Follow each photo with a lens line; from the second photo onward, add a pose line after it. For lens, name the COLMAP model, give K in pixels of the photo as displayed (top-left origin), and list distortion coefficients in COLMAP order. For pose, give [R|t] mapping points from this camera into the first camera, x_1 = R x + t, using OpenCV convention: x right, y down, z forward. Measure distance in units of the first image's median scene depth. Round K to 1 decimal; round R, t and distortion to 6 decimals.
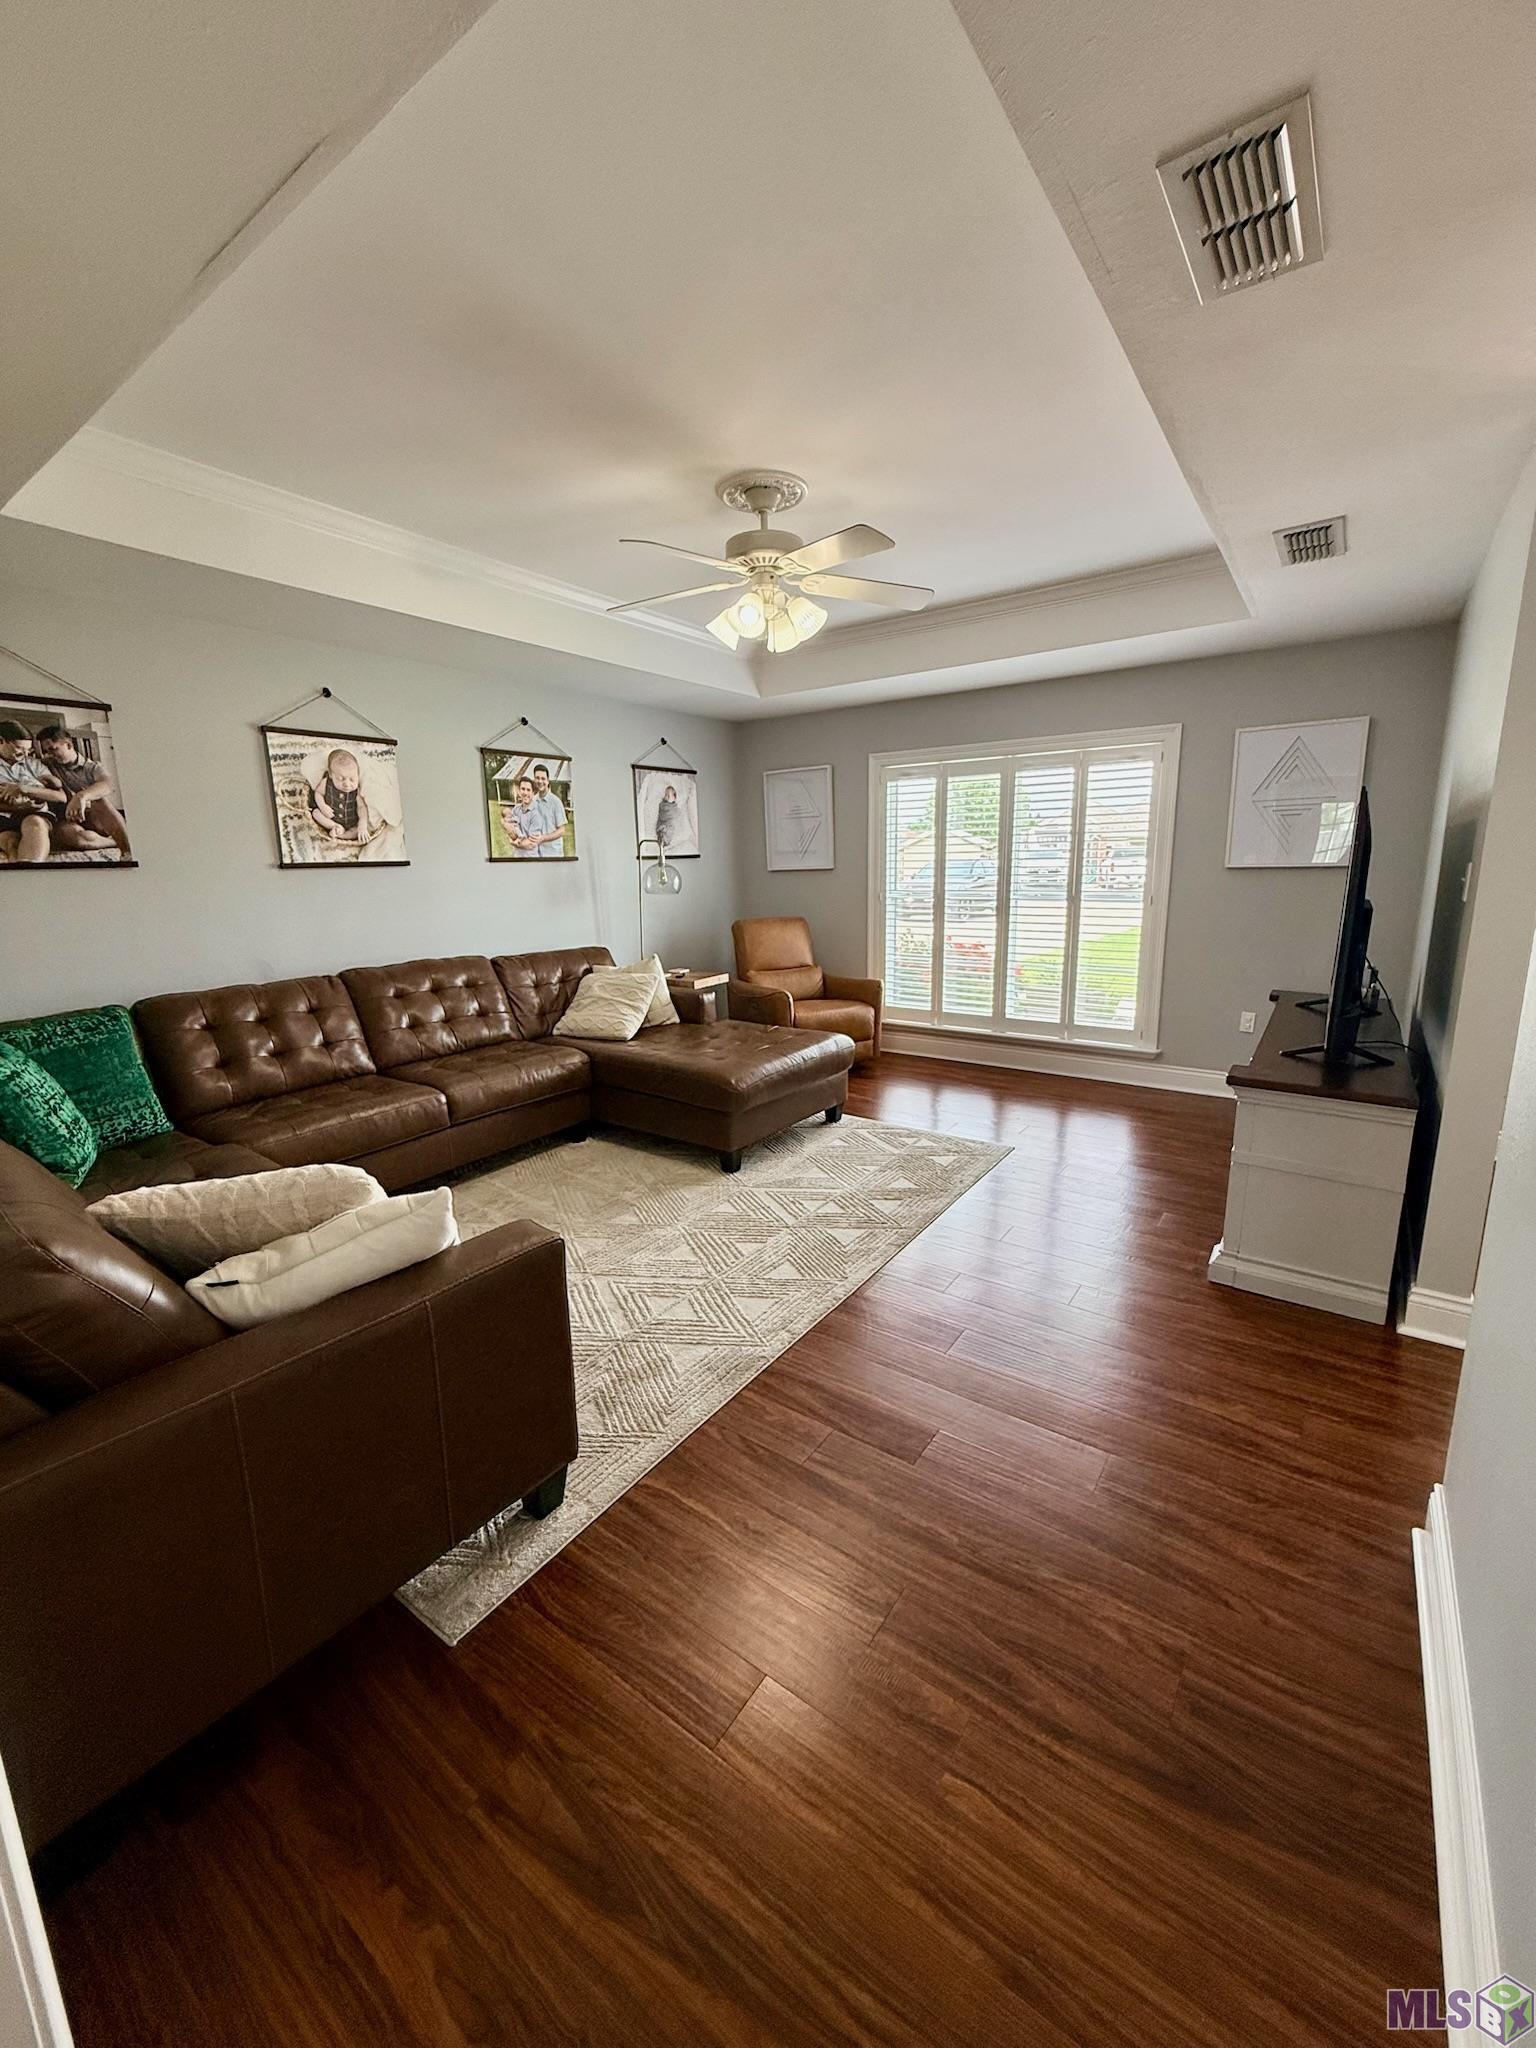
lens RADIAL K [[815.9, 0, 764.9], [0, 815.9, 1023.5], [0, 0, 1]] dist [-0.001275, -0.000476]
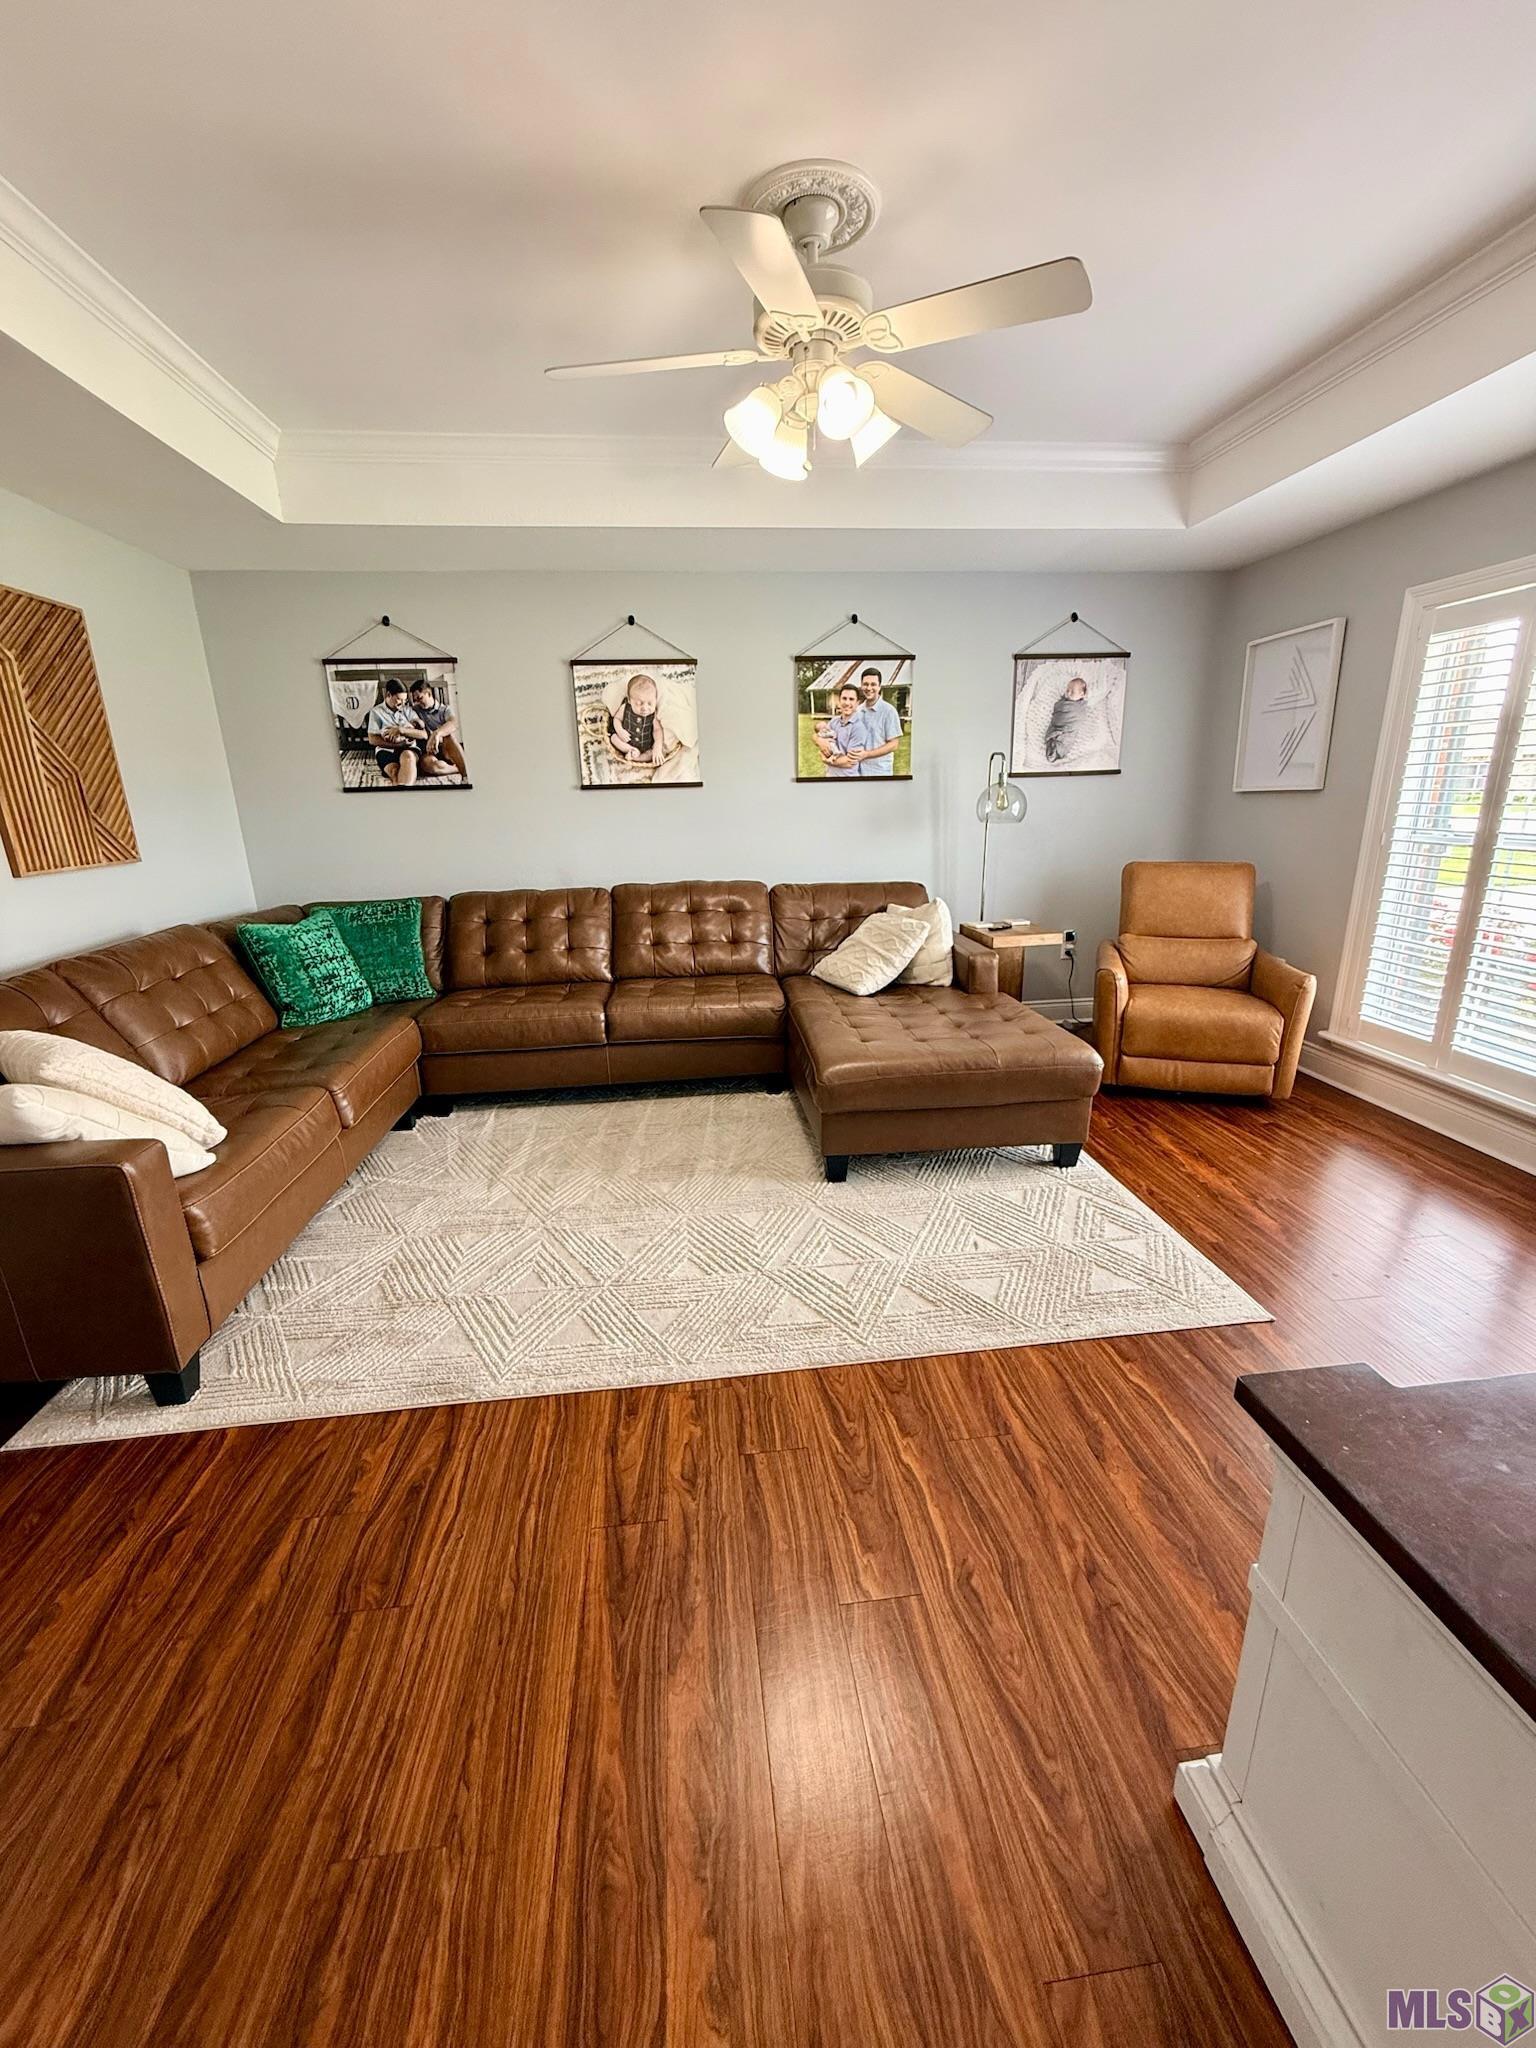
lens RADIAL K [[815.9, 0, 764.4], [0, 815.9, 1021.4], [0, 0, 1]] dist [-0.001275, -0.000476]
pose [[0.672188, 0.209004, -0.710268, 0.423180], [-0.136788, 0.977871, 0.158294, -0.083285], [0.727635, -0.009247, 0.685903, 0.376041]]
